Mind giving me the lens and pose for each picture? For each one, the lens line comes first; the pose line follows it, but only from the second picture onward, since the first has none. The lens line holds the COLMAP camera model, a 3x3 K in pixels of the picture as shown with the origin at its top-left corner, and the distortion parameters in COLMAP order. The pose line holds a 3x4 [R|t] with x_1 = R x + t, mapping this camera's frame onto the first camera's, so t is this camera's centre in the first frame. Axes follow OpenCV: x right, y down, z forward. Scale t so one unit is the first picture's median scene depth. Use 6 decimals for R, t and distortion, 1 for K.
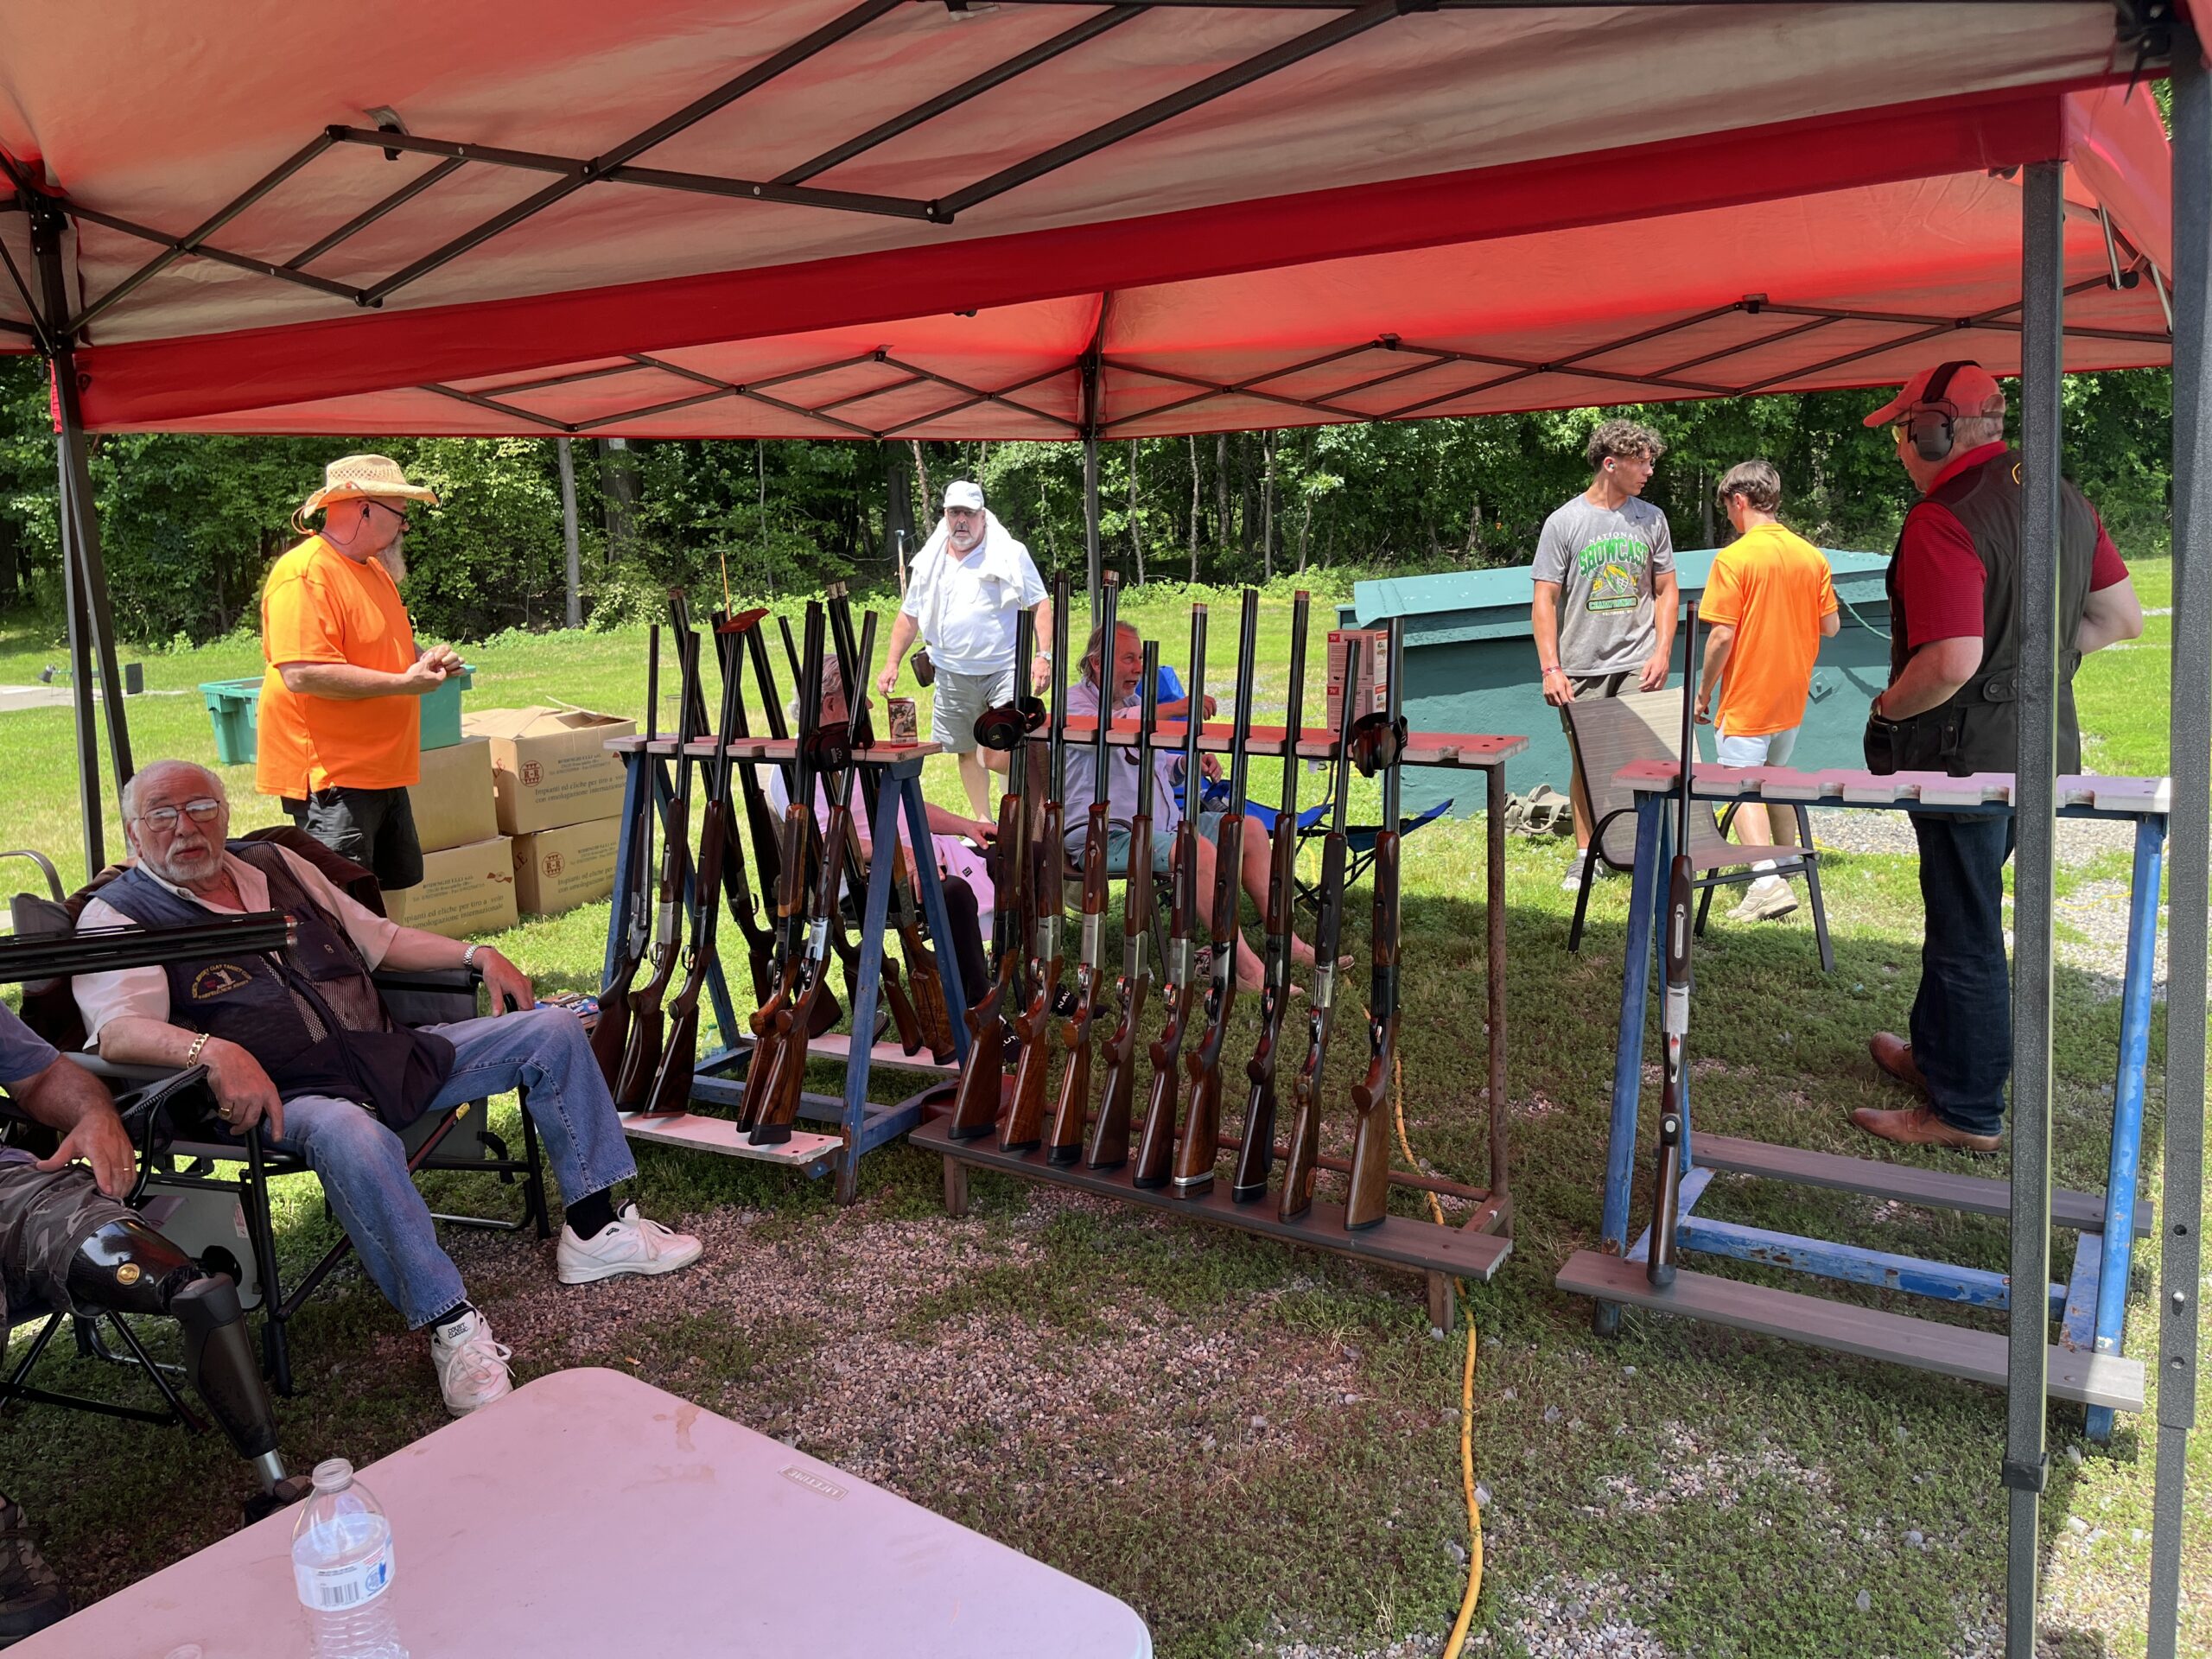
lens RADIAL K [[1667.9, 0, 1106.0], [0, 1667.9, 829.5], [0, 0, 1]] dist [0.055774, 0.000348]
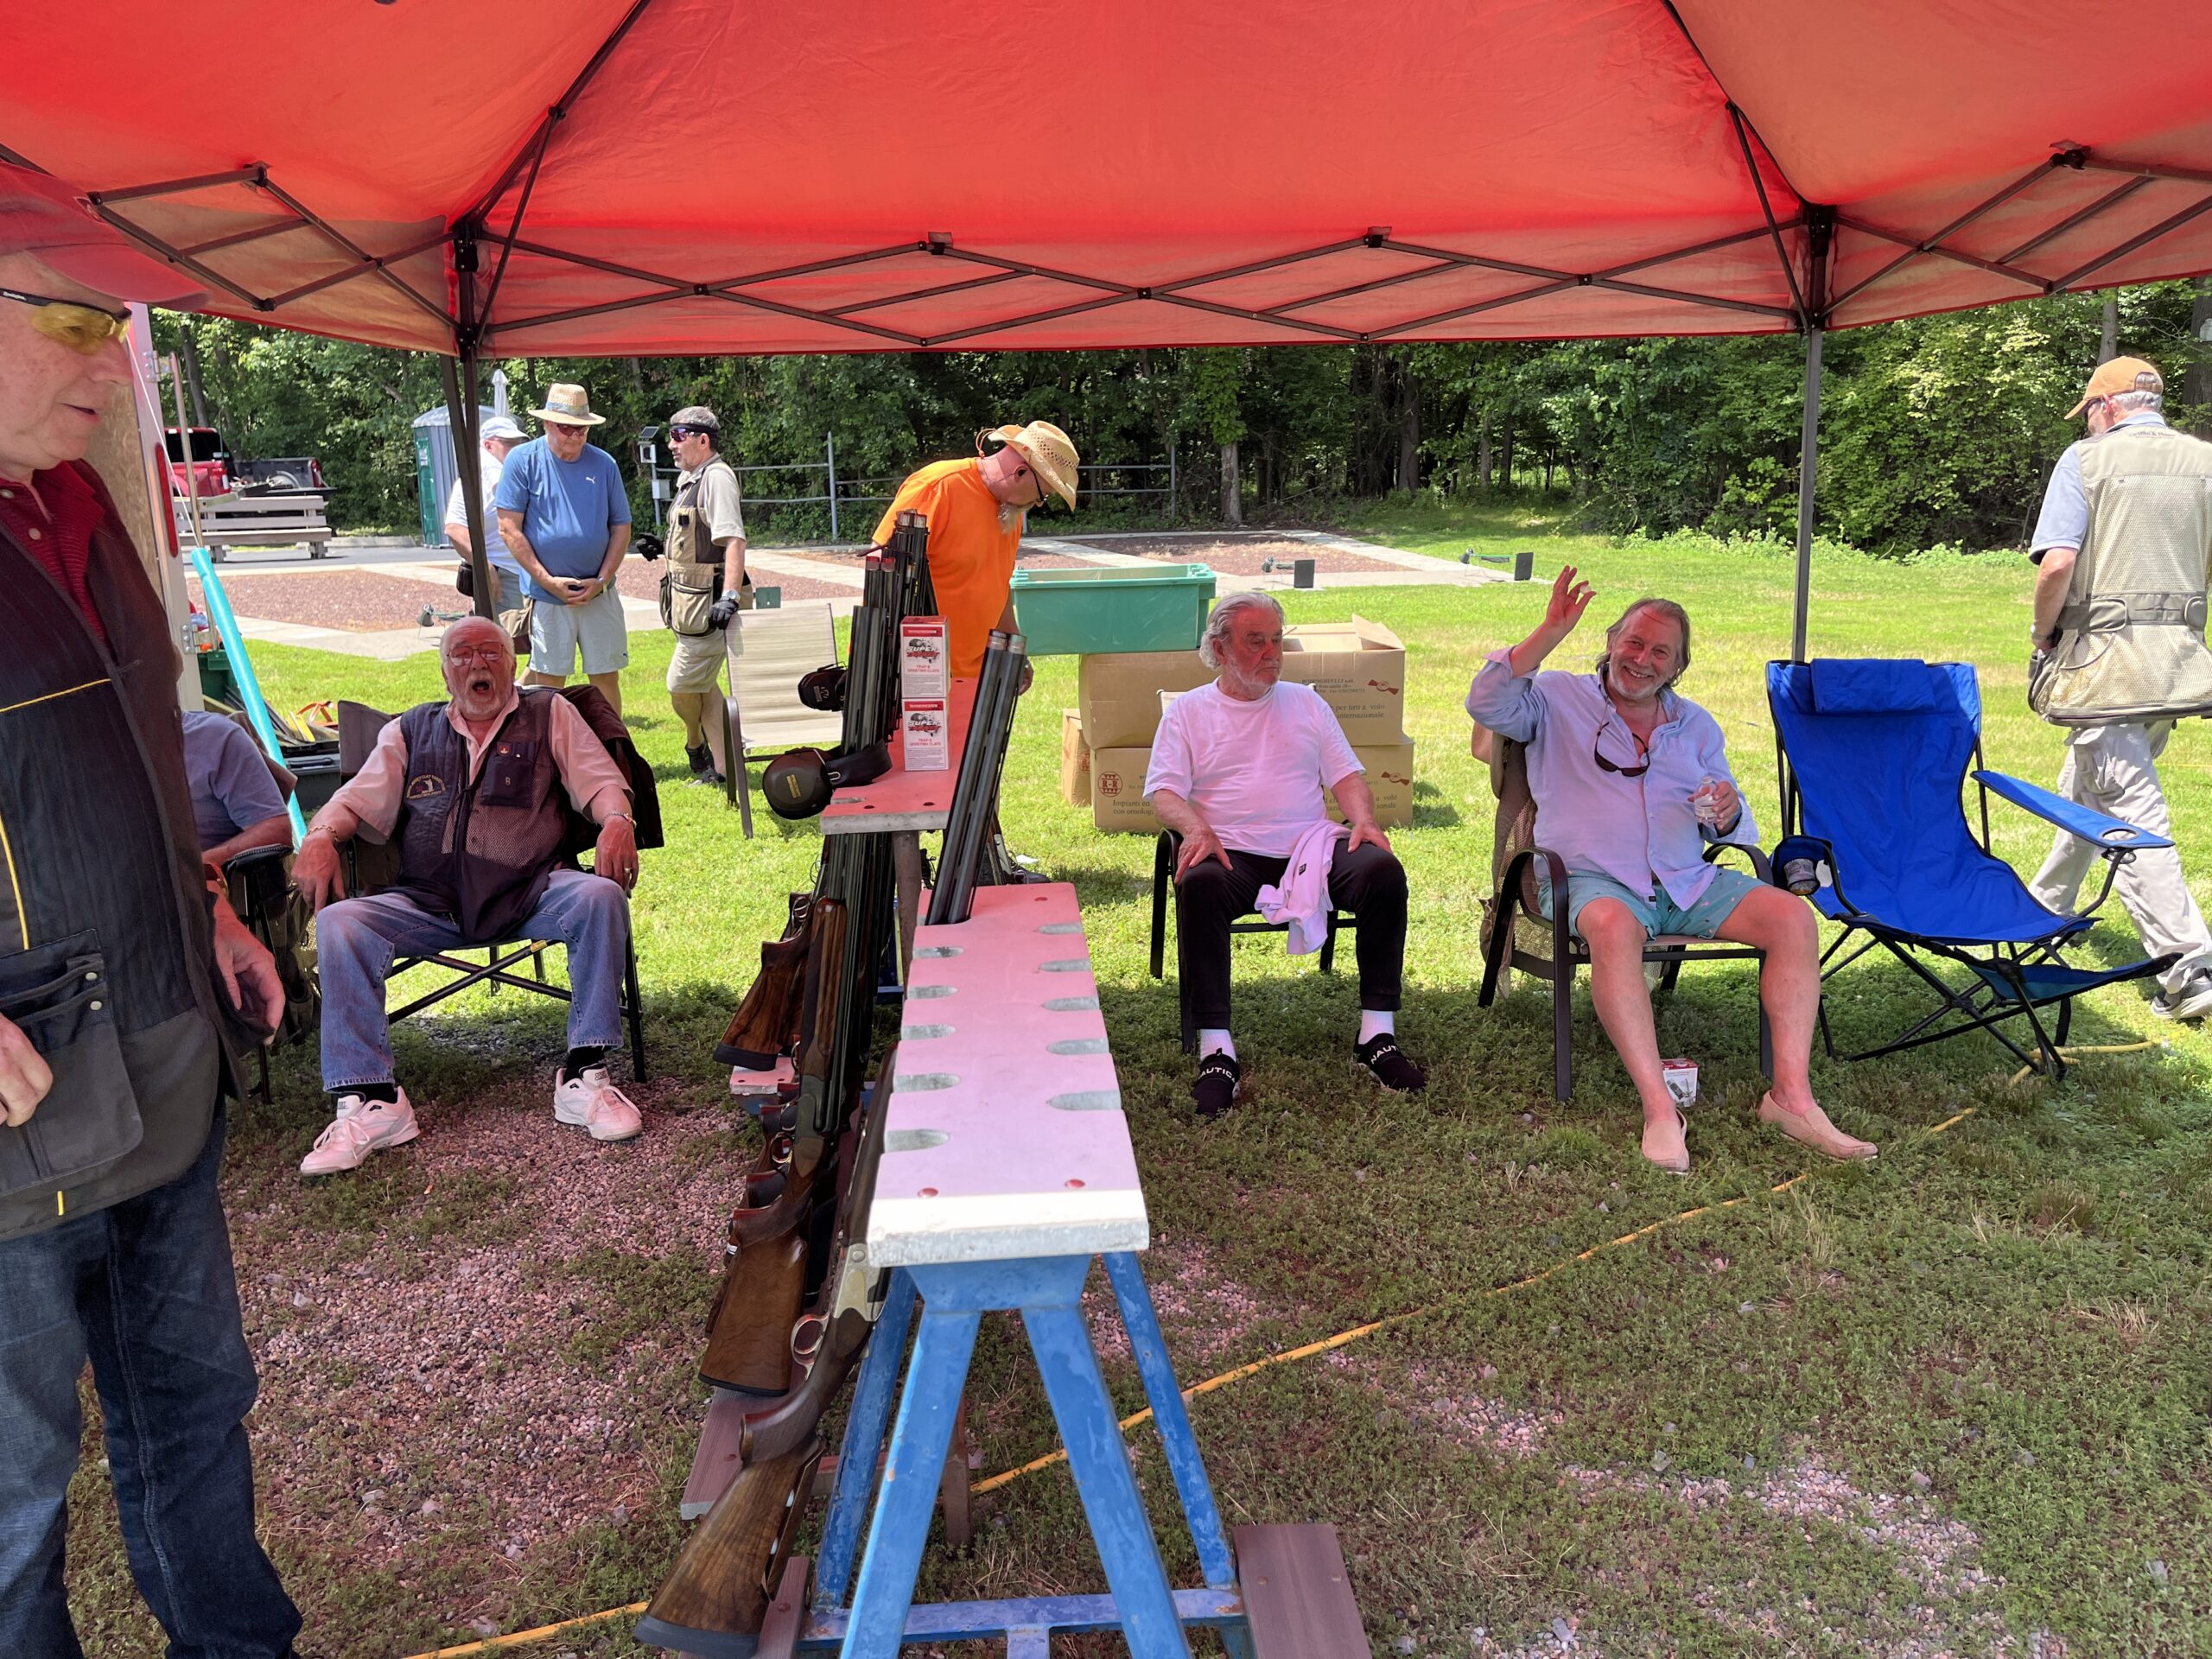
lens RADIAL K [[1667.9, 0, 1106.0], [0, 1667.9, 829.5], [0, 0, 1]] dist [0.055774, 0.000348]
pose [[0.607955, 0.213126, -0.764832, 0.093540], [-0.169232, 0.975947, 0.137434, -0.017186], [0.775726, 0.045880, 0.629399, 0.074635]]
